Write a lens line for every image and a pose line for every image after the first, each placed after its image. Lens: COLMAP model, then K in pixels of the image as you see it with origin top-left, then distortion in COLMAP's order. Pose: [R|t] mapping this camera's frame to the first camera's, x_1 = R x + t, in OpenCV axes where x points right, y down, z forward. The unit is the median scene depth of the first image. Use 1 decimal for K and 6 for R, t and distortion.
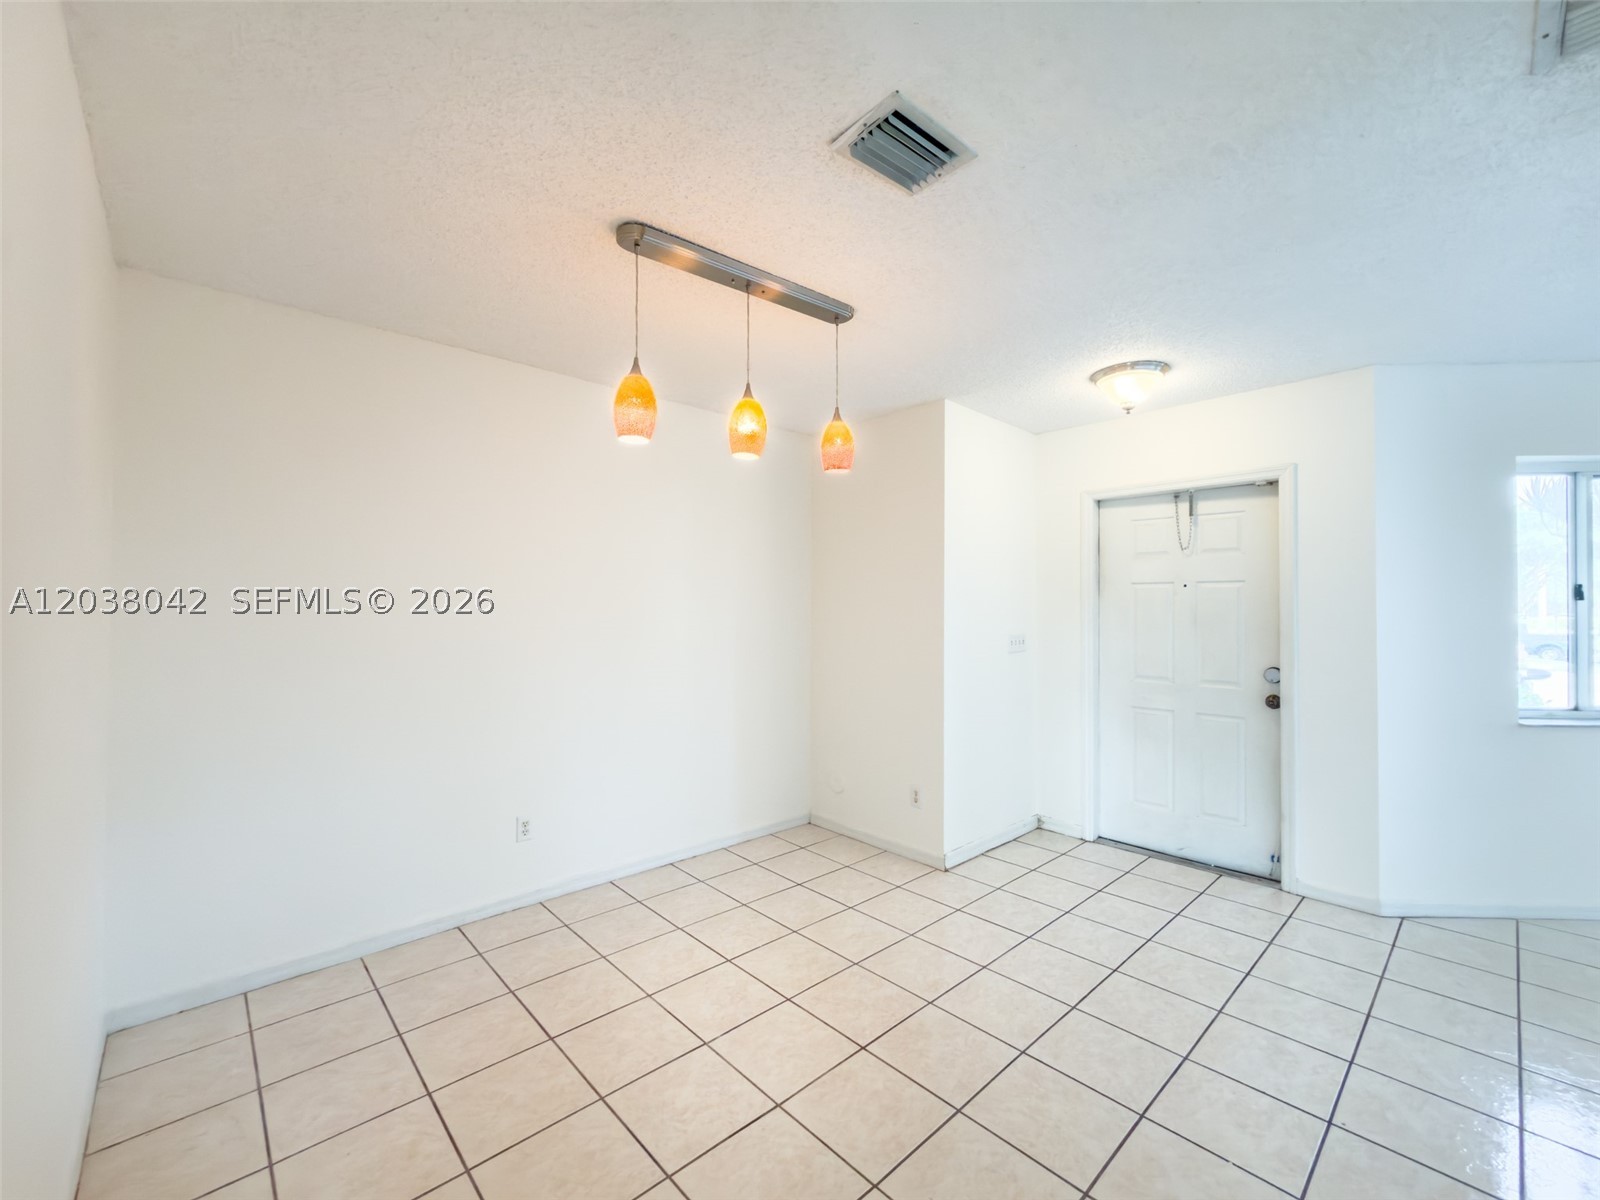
lens RADIAL K [[655.4, 0, 807.8], [0, 655.4, 600.7], [0, 0, 1]] dist [-0.001020, 0.000030]
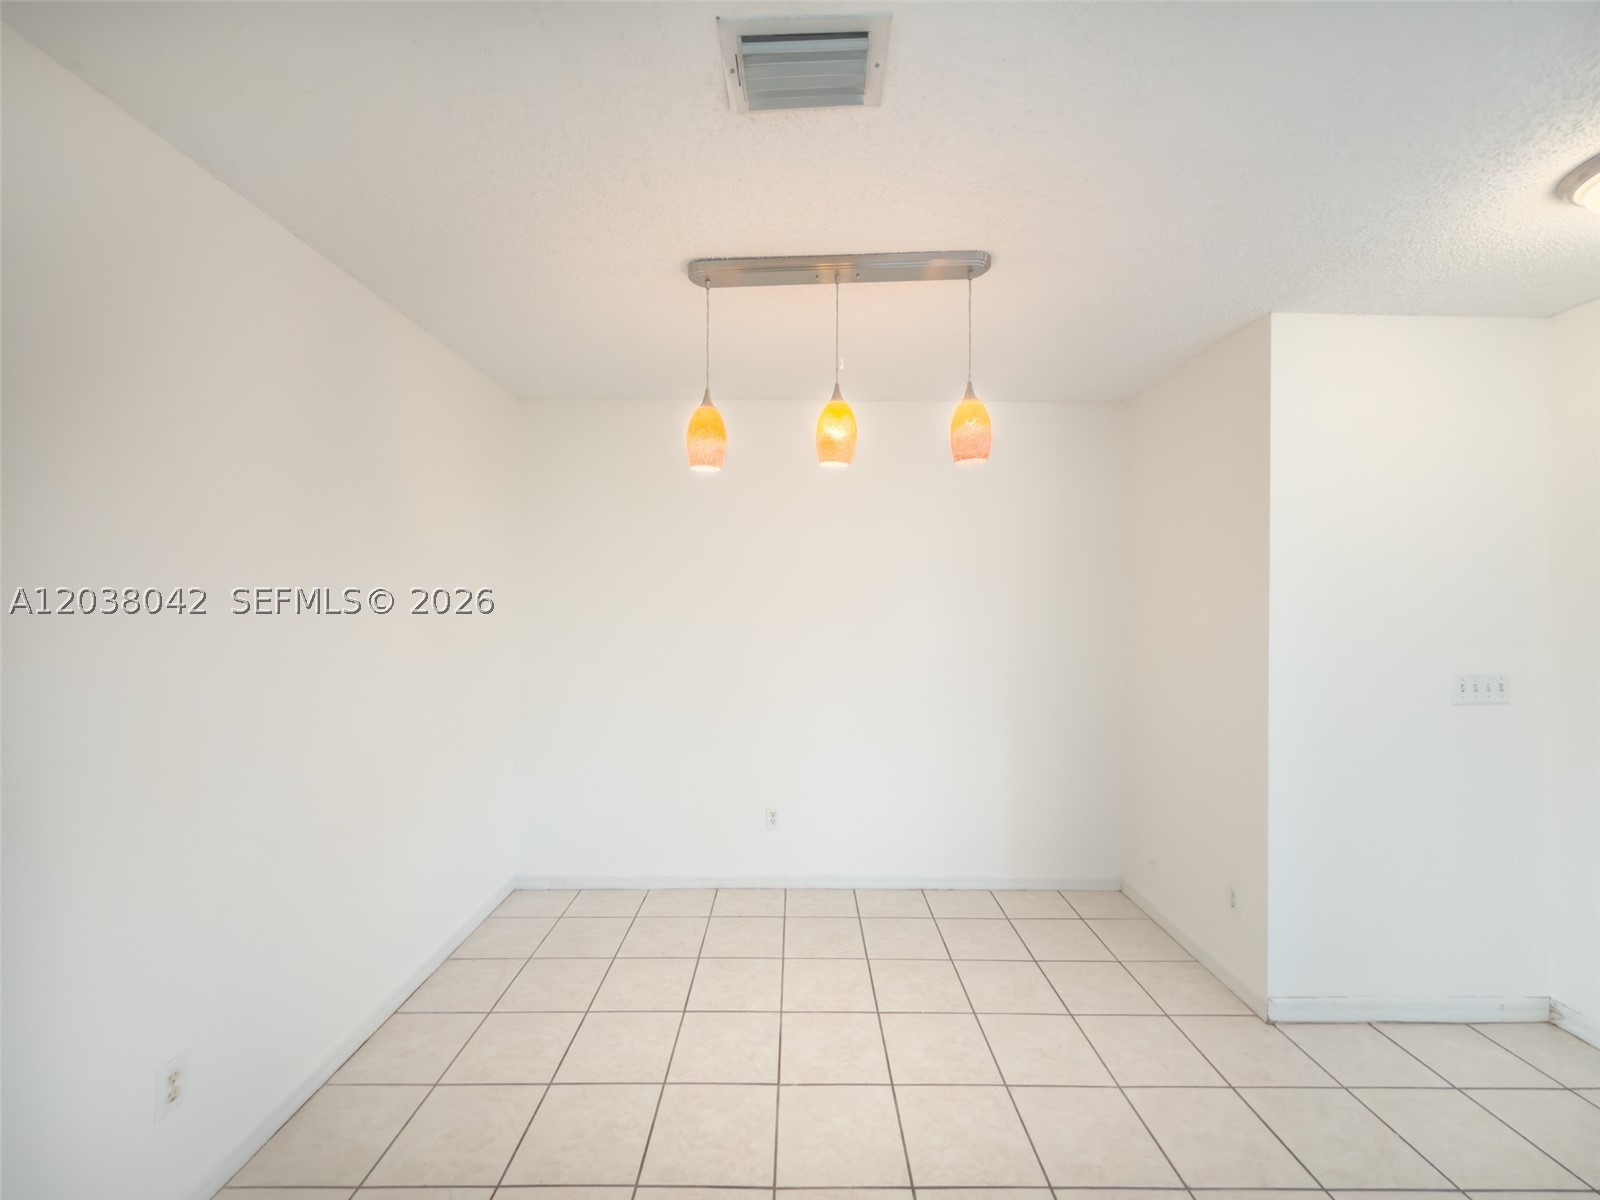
lens RADIAL K [[655.7, 0, 802.3], [0, 655.7, 598.7], [0, 0, 1]] dist [-0.002846, 0.000407]
pose [[0.737412, -0.000855, -0.675443, 0.424133], [0.004538, 0.999983, 0.003688, -0.032927], [0.675428, -0.005785, 0.737403, 0.260928]]
